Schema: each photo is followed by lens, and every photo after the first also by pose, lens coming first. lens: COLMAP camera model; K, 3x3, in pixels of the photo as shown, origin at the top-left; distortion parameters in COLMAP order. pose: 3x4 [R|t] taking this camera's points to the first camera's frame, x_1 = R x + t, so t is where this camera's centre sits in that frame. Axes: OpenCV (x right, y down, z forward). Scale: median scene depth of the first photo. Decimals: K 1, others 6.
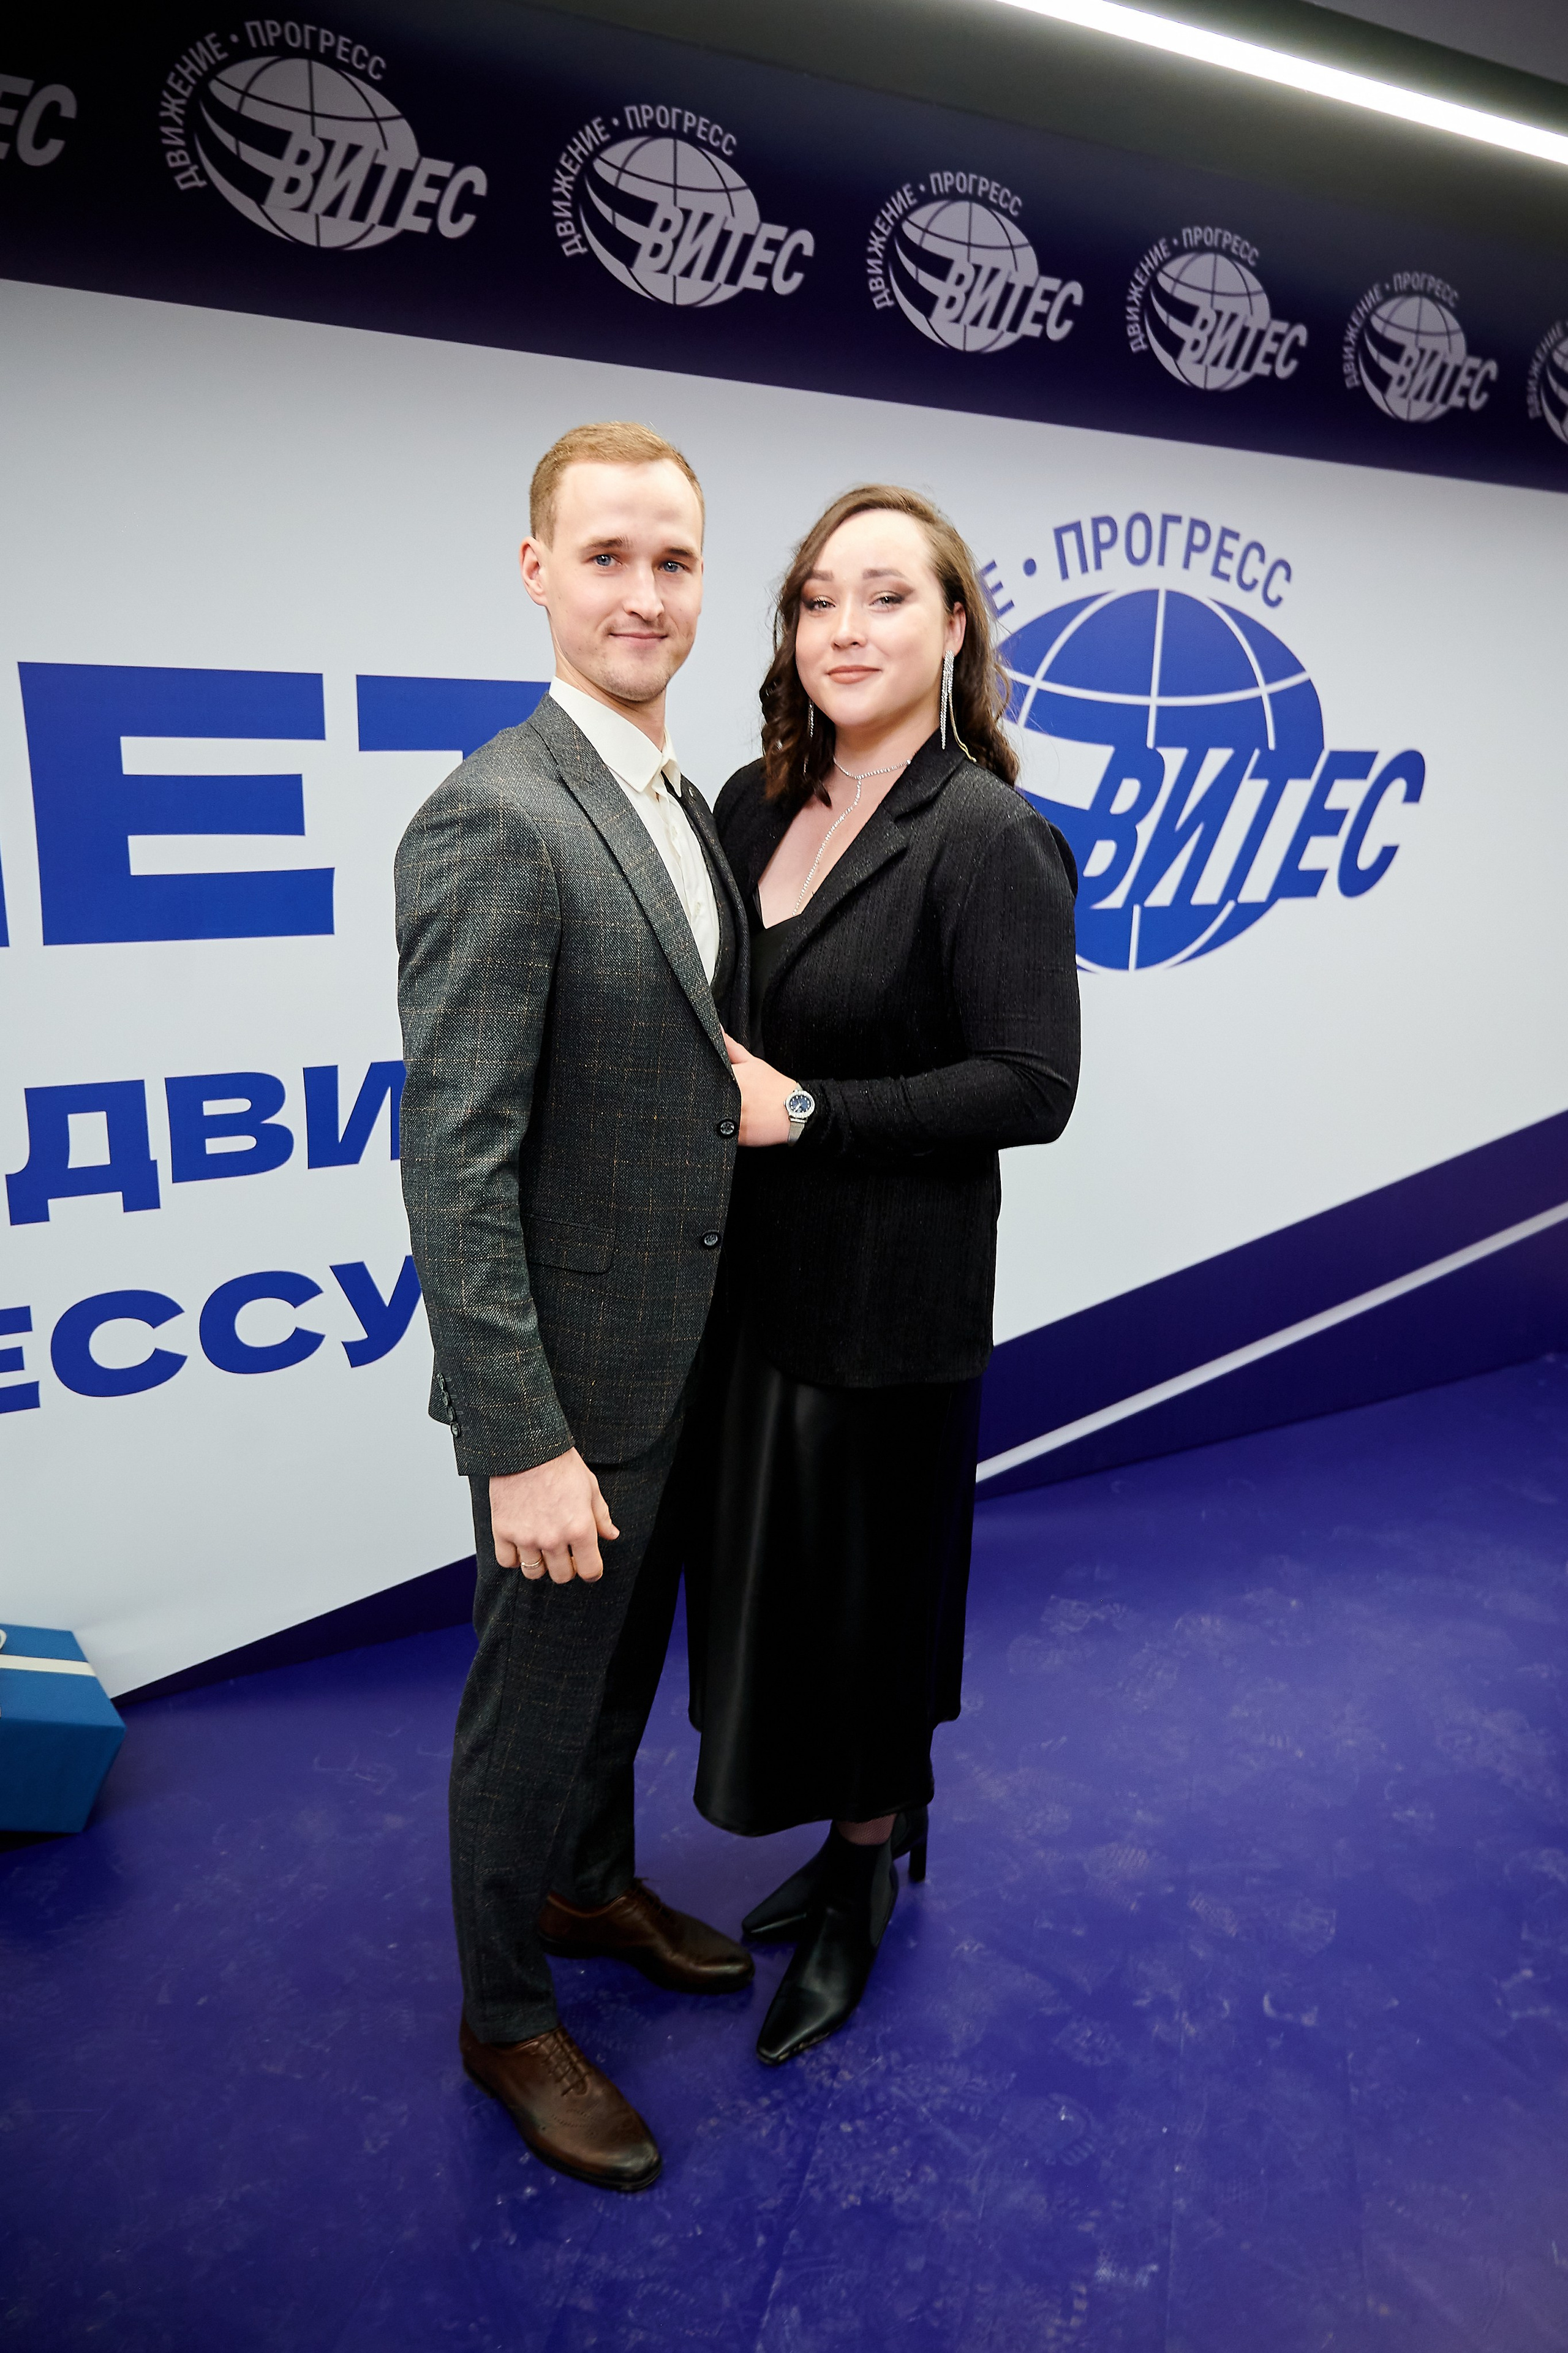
lens RADIAL K [[1615.8, 0, 779.1], [0, 1615.8, 1163.1], [0, 0, 1]] dist [-0.008816, 0.006780]
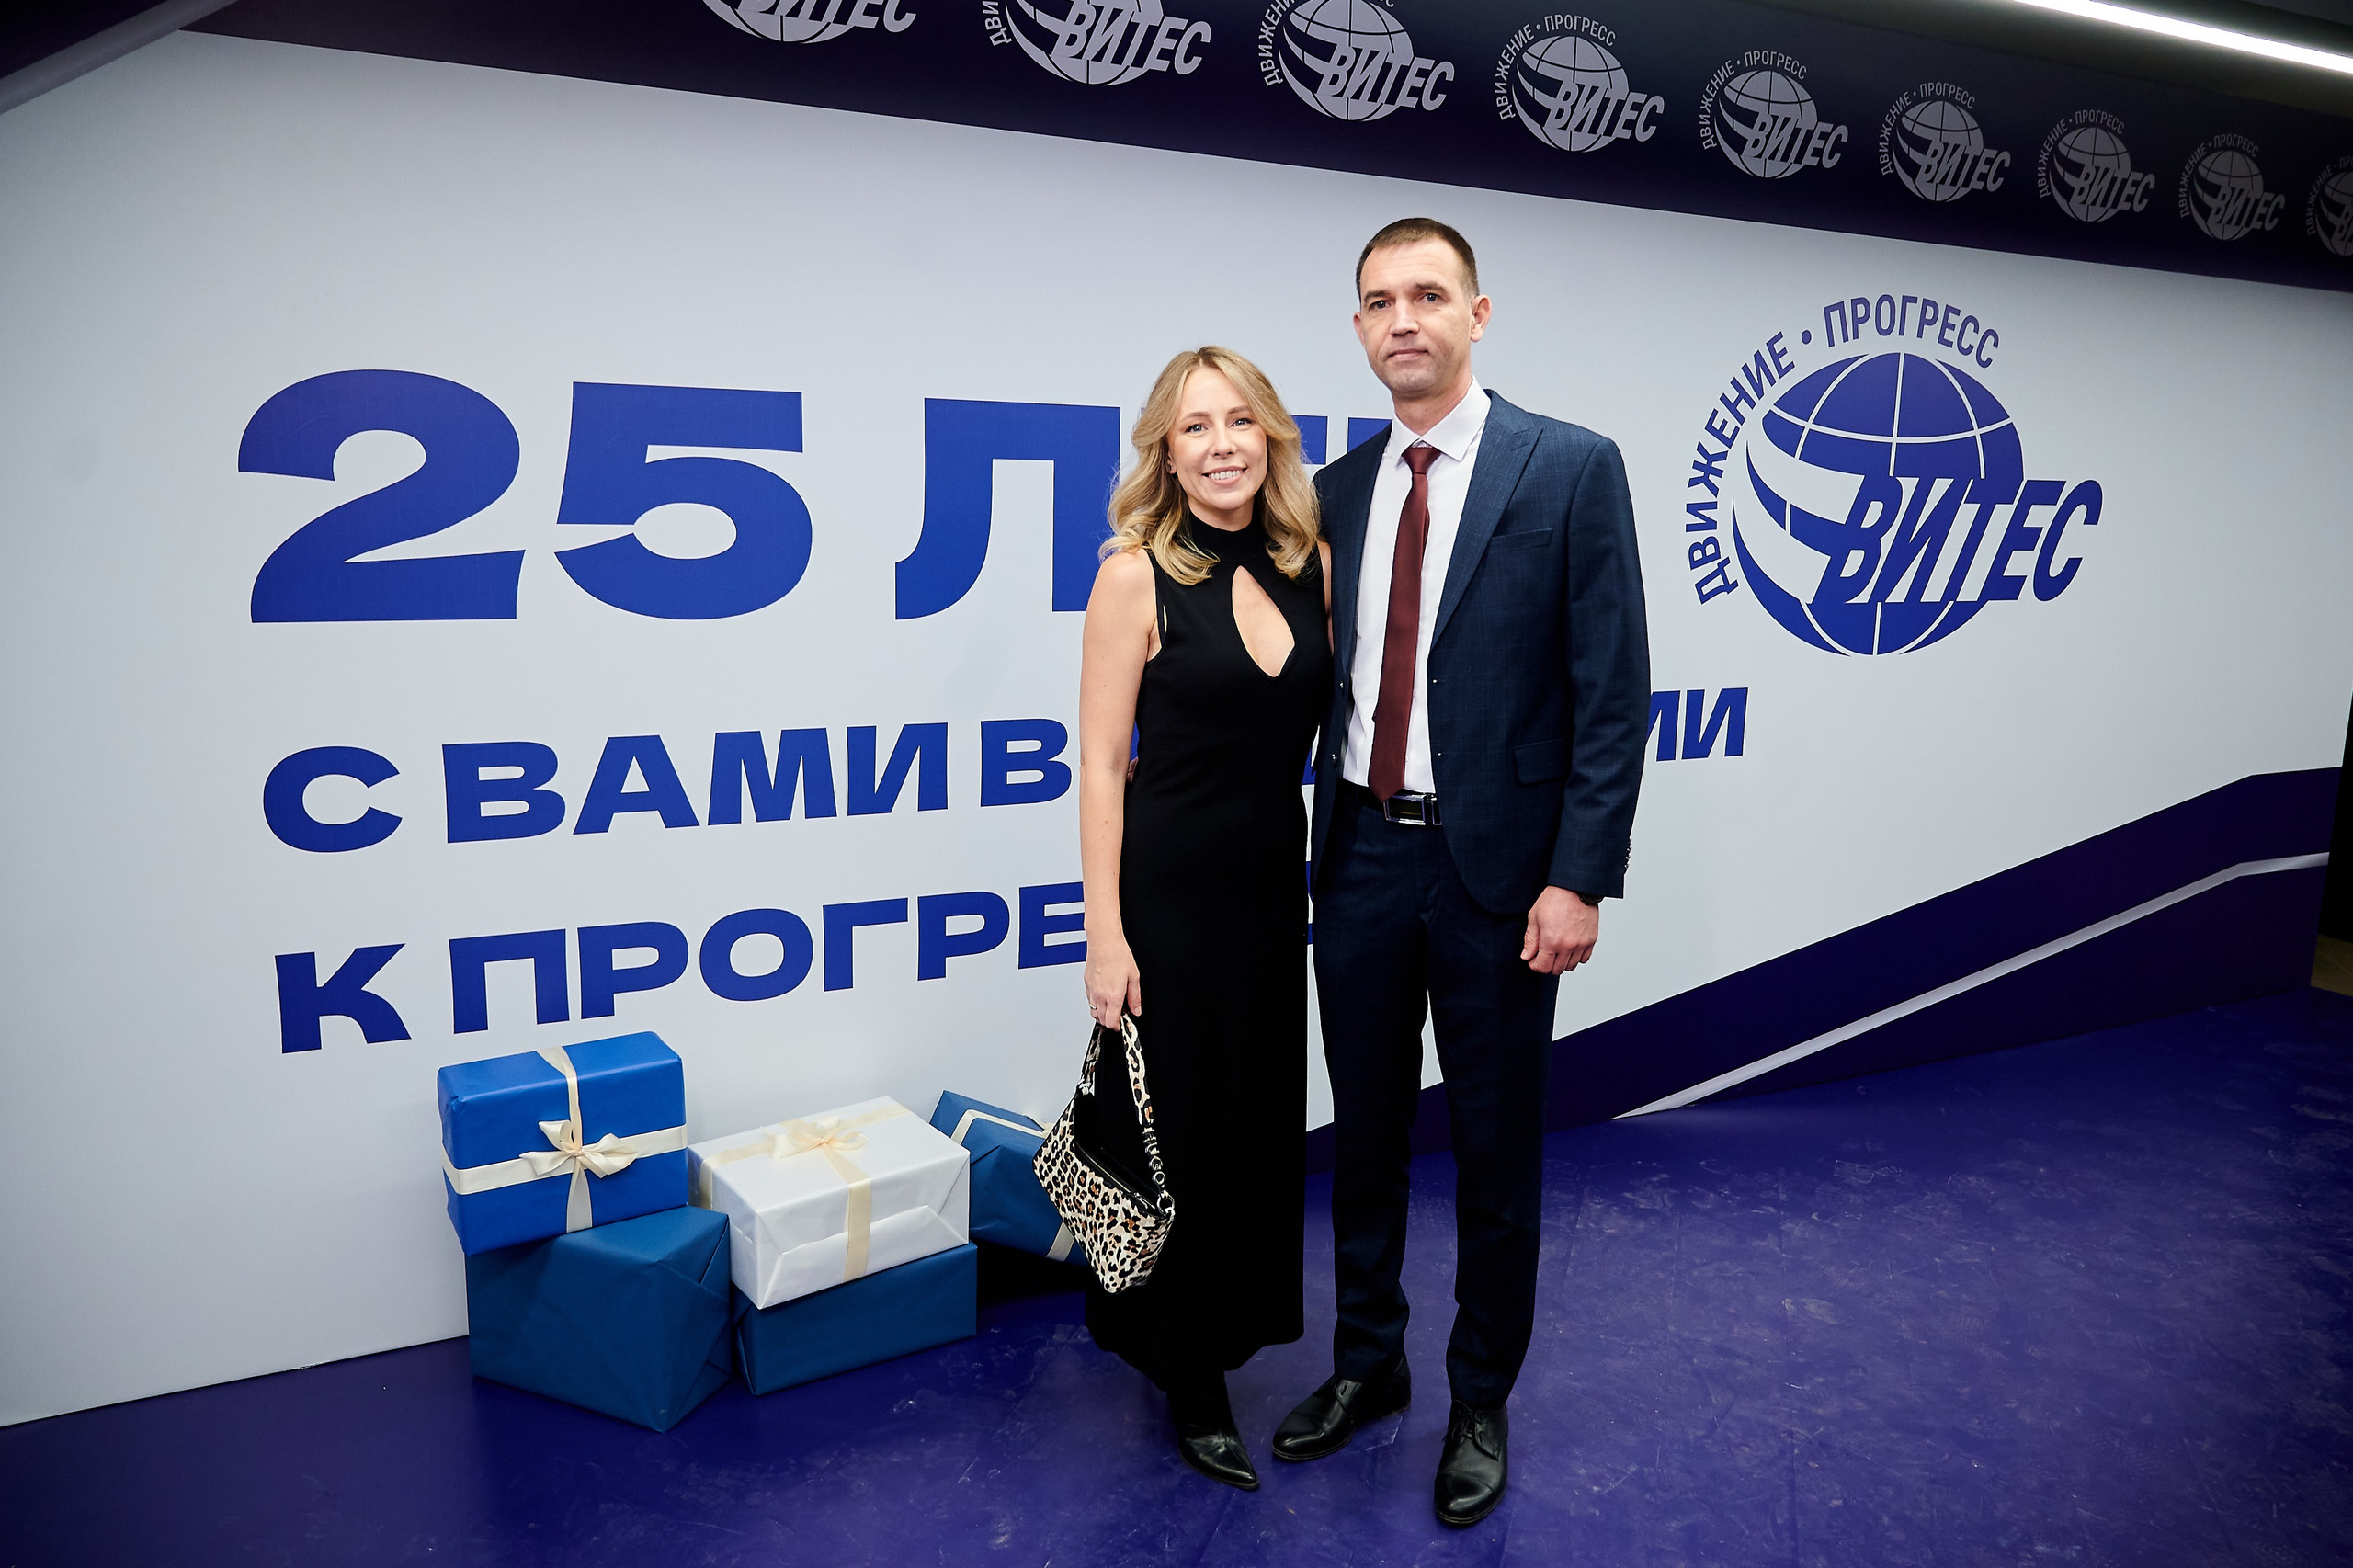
lens RADIAL K [[1615.7, 0, 1183.2], [0, 1615.7, 767.3], [0, 0, 1]] dist [-0.008816, 0.006780]
pose [[0.998299, 0.006215, -0.057976, -0.249745], [-0.011807, 0.995251, -0.096620, 0.096179], [0.057100, 0.097140, 0.993631, -0.257287]]
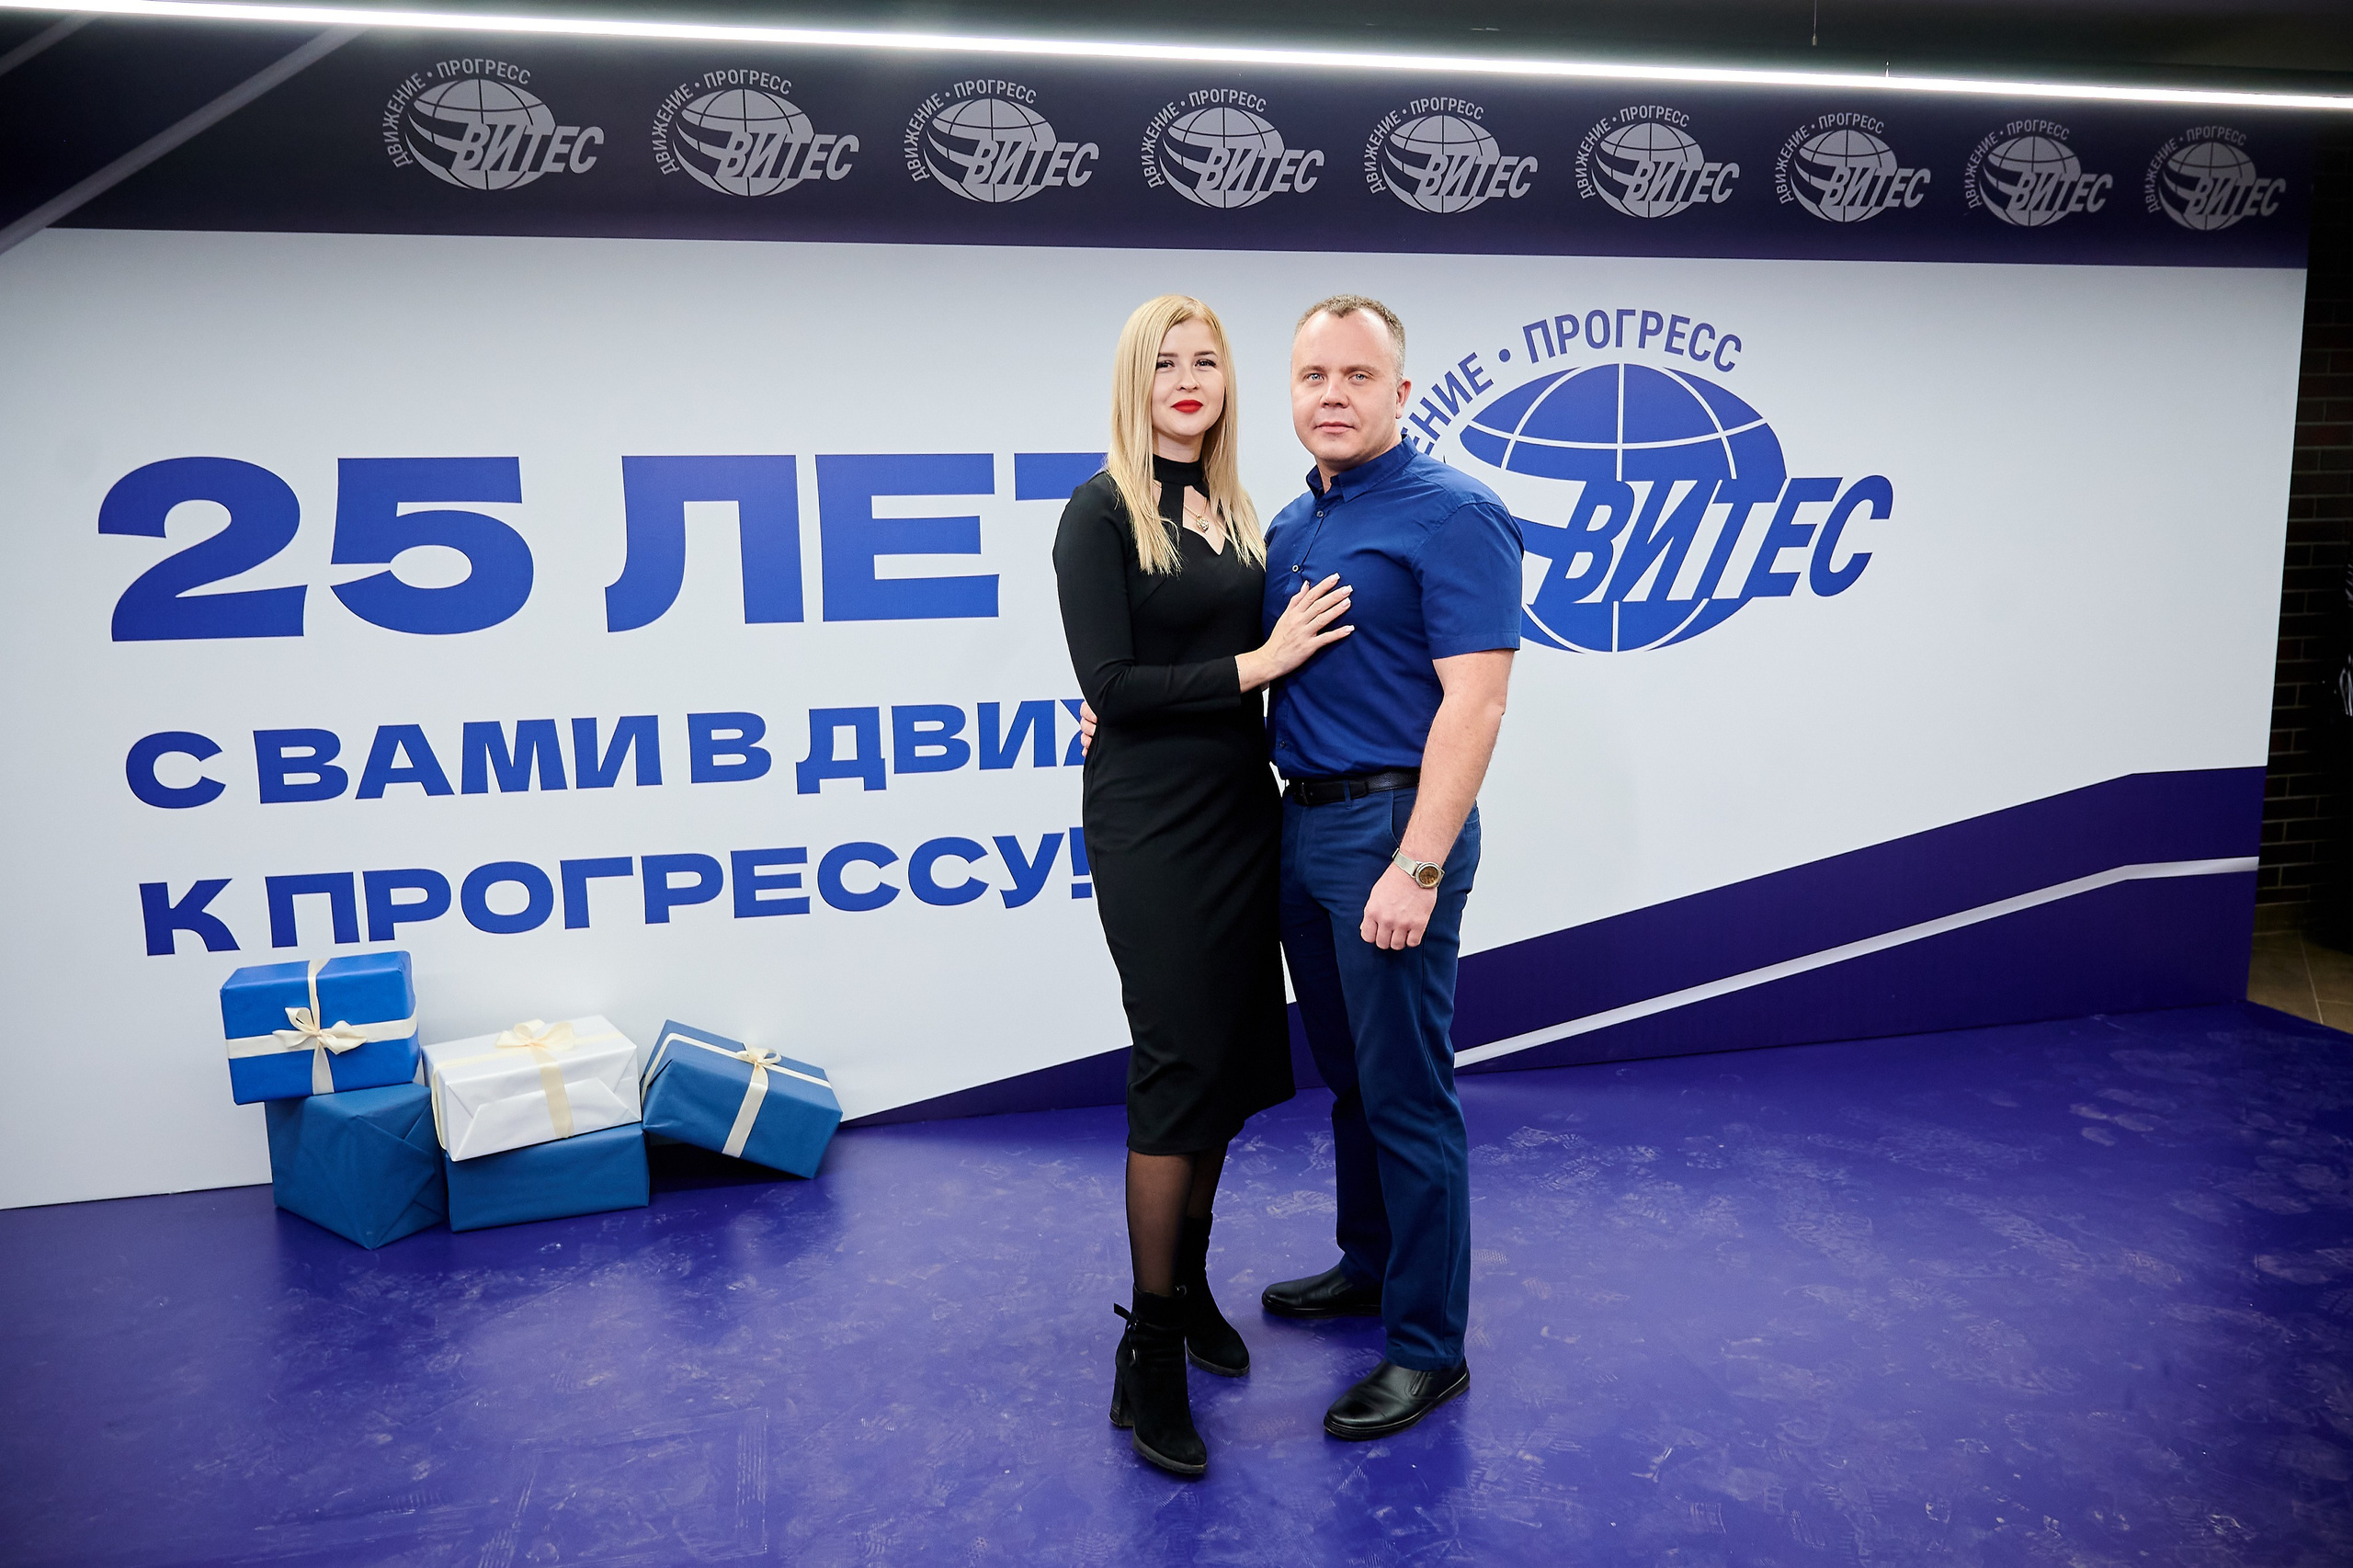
lens RADIAL K [[1615.7, 0, 1166.2], [0, 1615.7, 776.2], [0, 0, 1]] dist [-0.008816, 0.006780]
pose [[0.955450, 0.001776, -0.295149, 0.271999], [-0.036659, 0.992953, -0.112696, 0.144761], [0.292868, 0.118495, 0.948782, -0.330182]]
